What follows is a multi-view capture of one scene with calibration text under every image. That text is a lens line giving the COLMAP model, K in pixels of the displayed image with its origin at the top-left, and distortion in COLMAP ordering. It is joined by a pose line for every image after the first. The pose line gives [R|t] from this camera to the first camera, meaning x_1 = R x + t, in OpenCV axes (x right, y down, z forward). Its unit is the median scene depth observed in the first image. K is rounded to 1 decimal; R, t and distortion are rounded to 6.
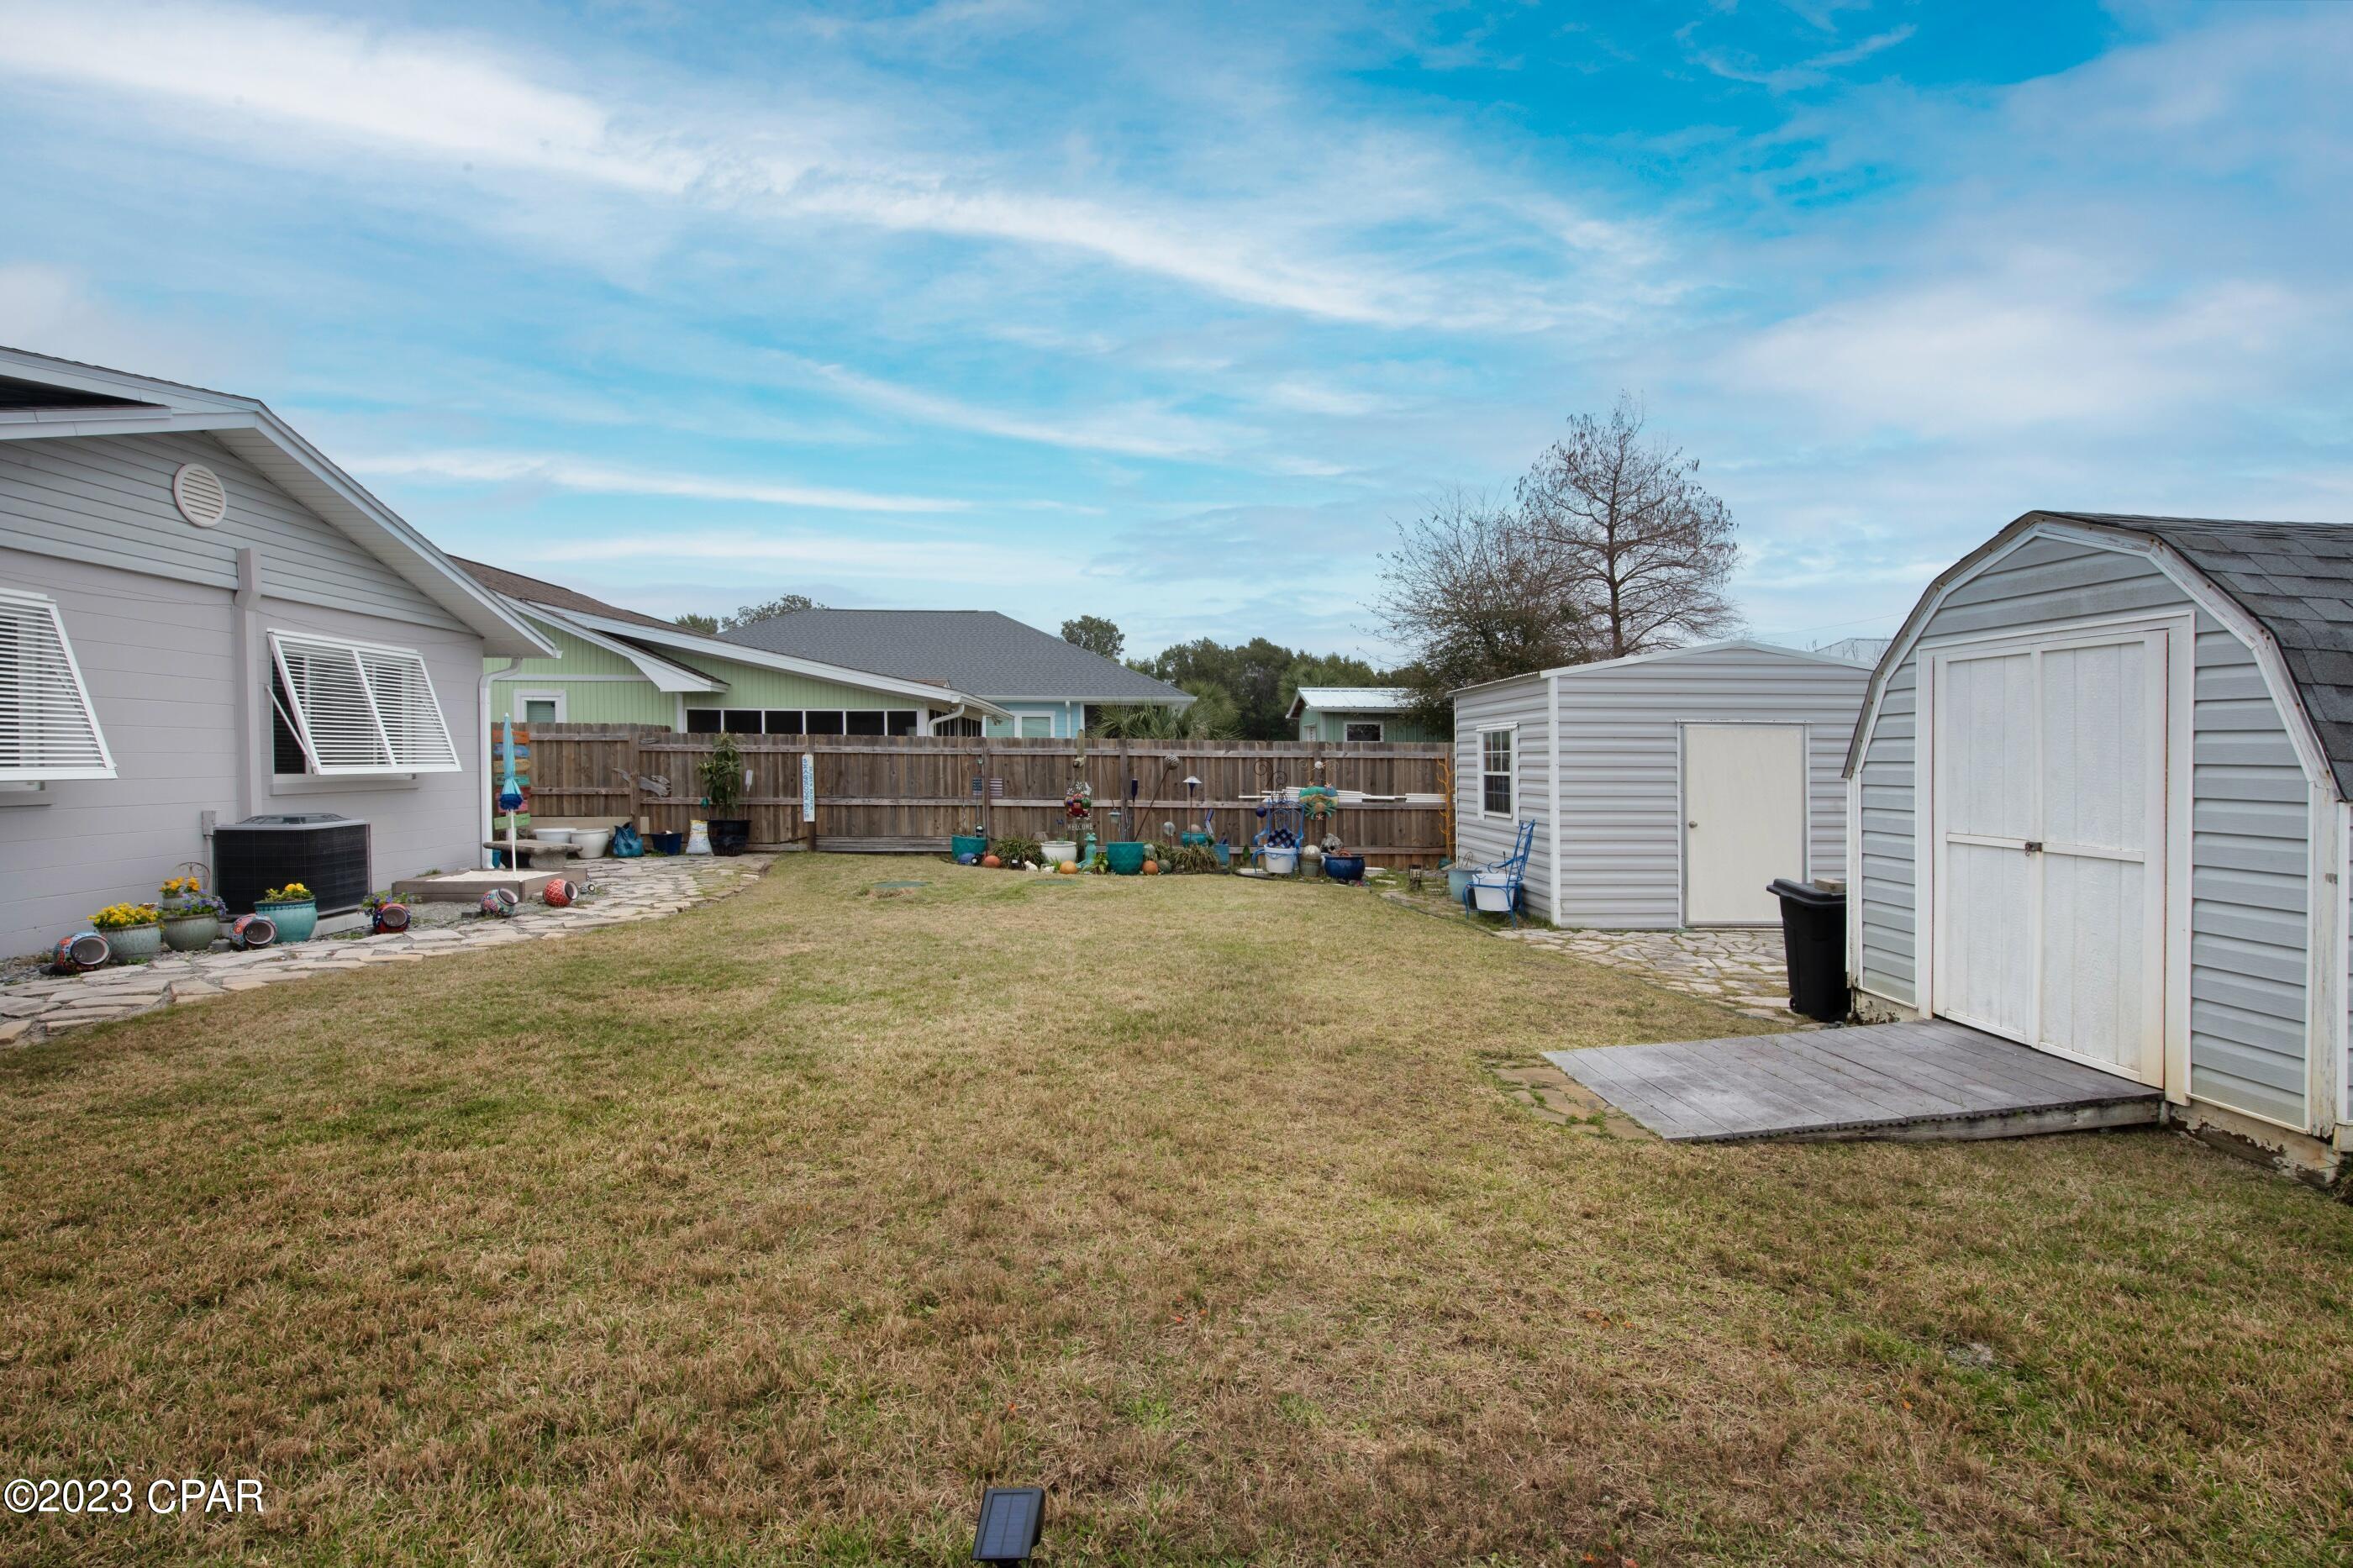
lens RADIAL K [[1064.6, 0, 1181.6], [0, 1064.6, 744.9], [0, 0, 1]] dist [0.003323, -0.007279]
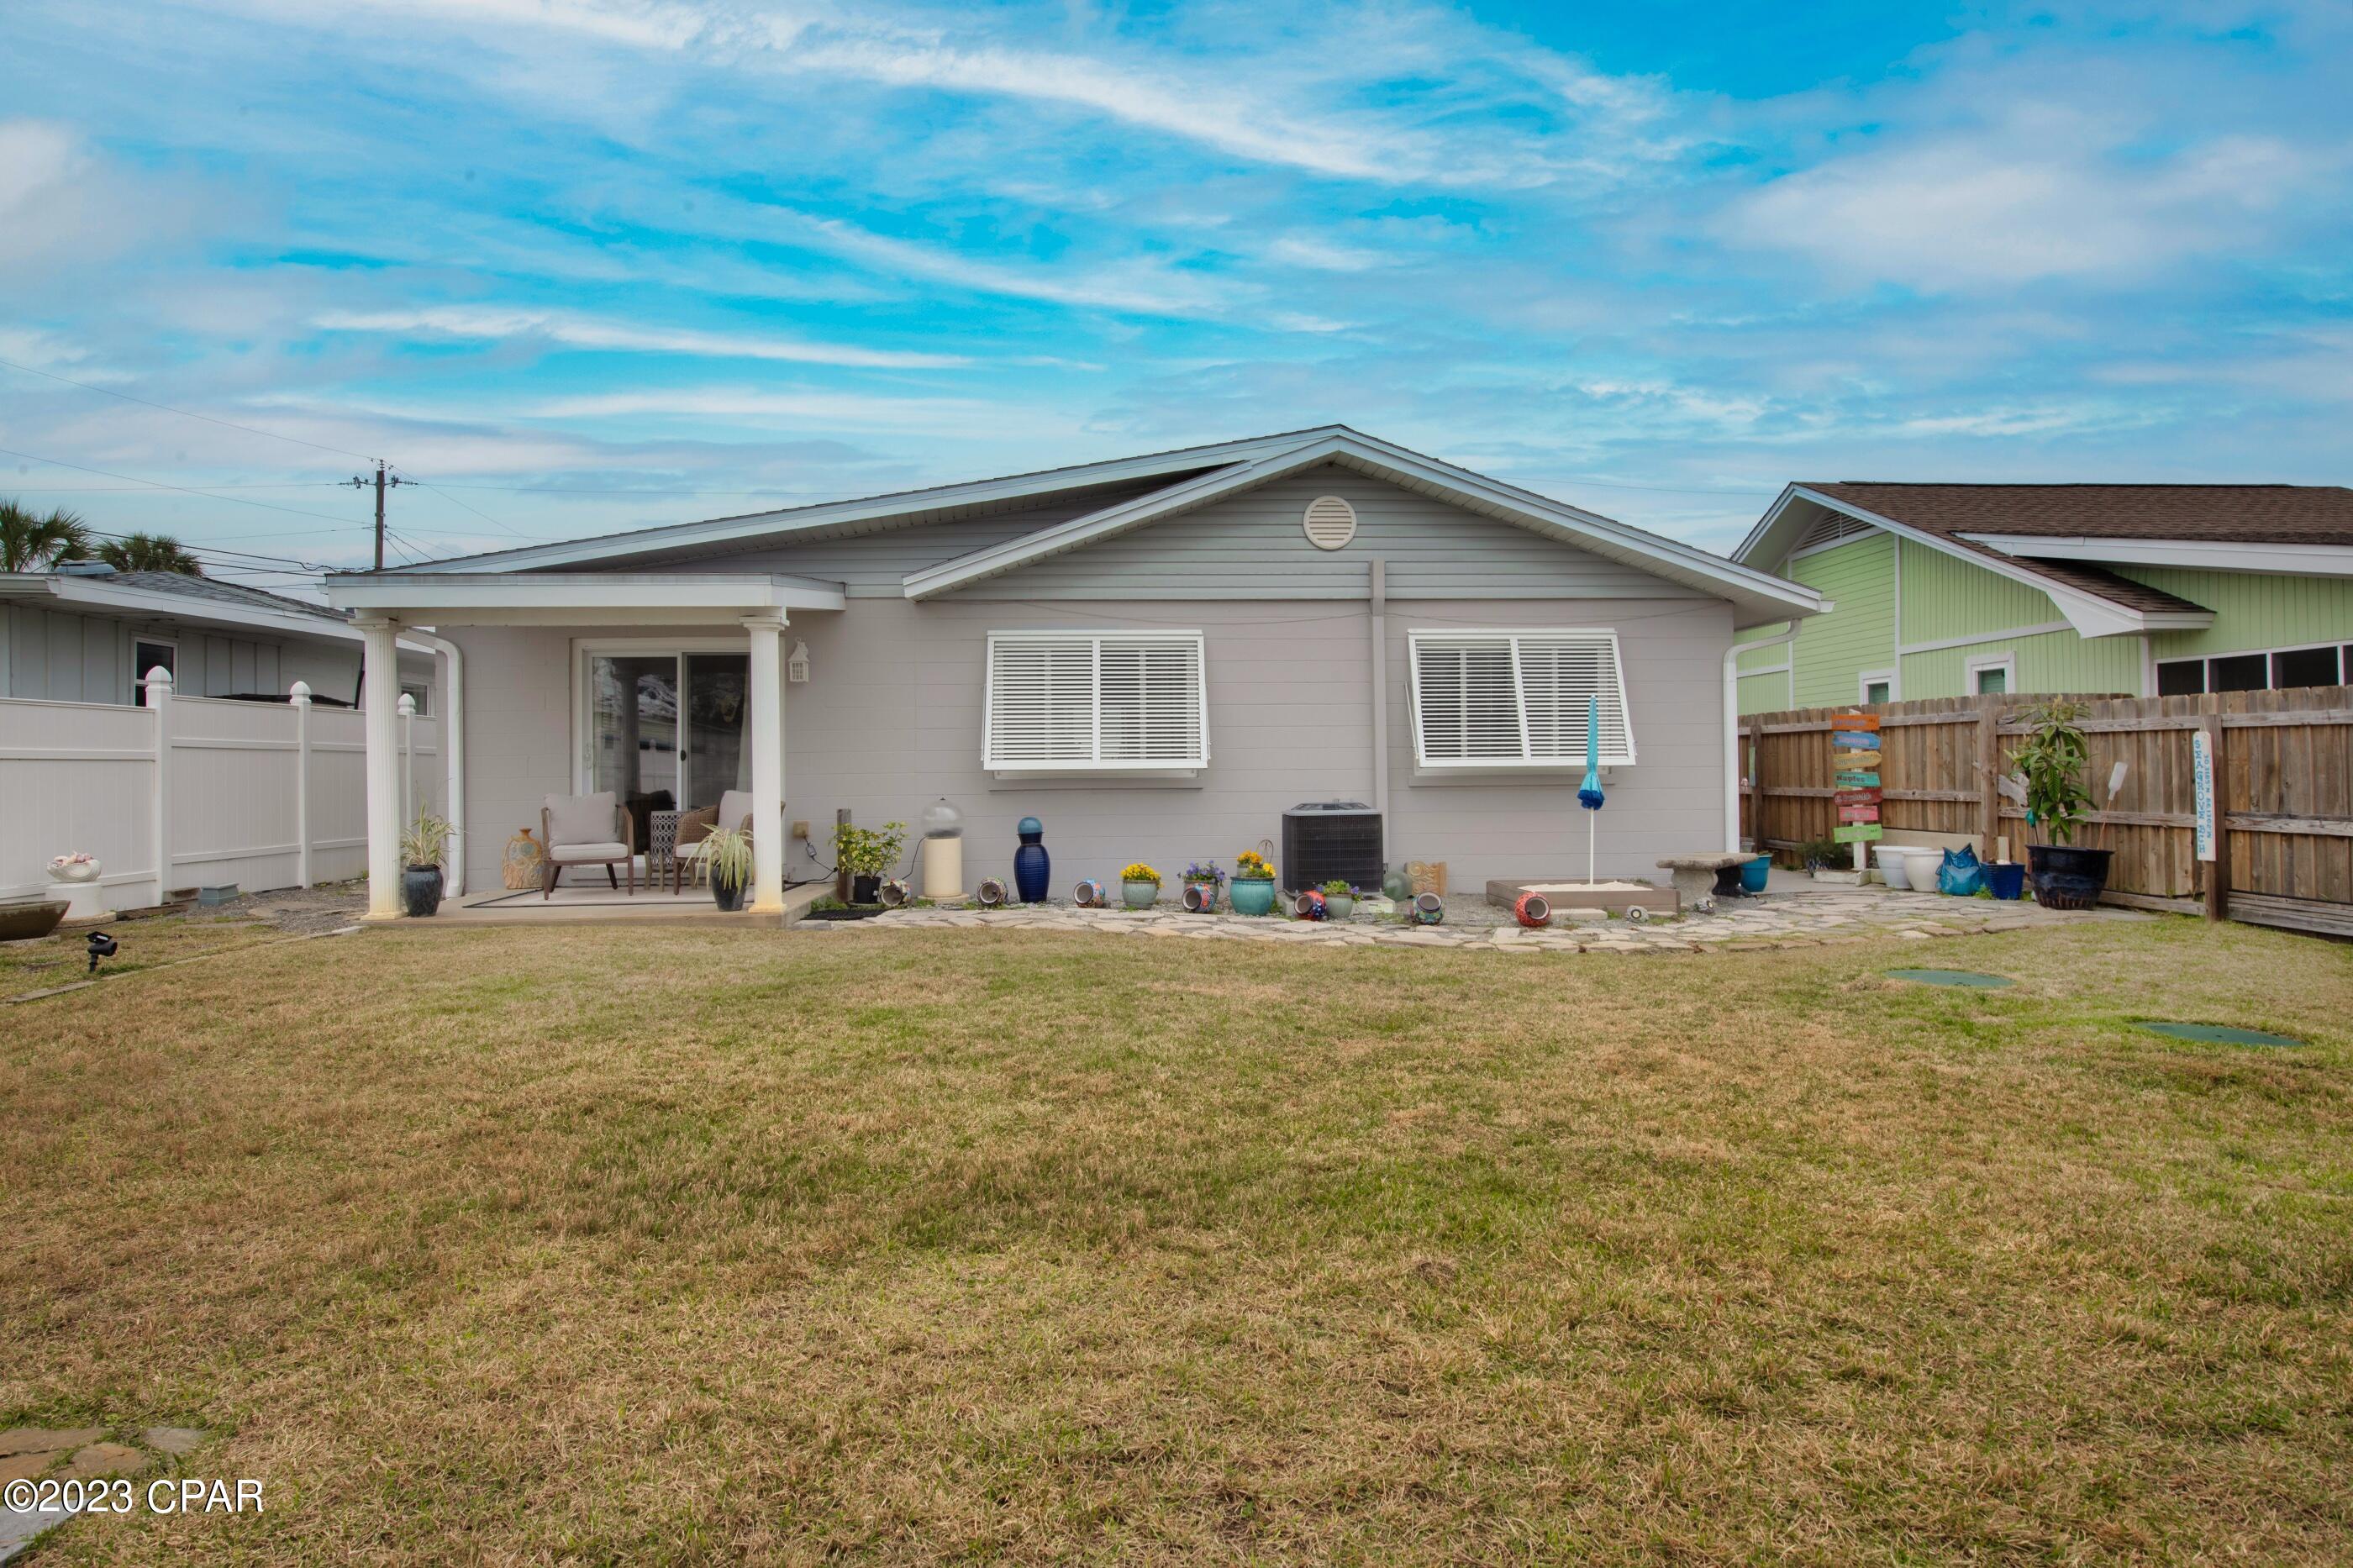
lens RADIAL K [[1322.5, 0, 1176.5], [0, 1322.5, 784.0], [0, 0, 1]] dist [0.028146, -0.001032]
pose [[0.000719, 0.007613, -0.999971, 0.305793], [0.020342, 0.999764, 0.007626, 0.019603], [0.999793, -0.020347, 0.000564, 0.509910]]
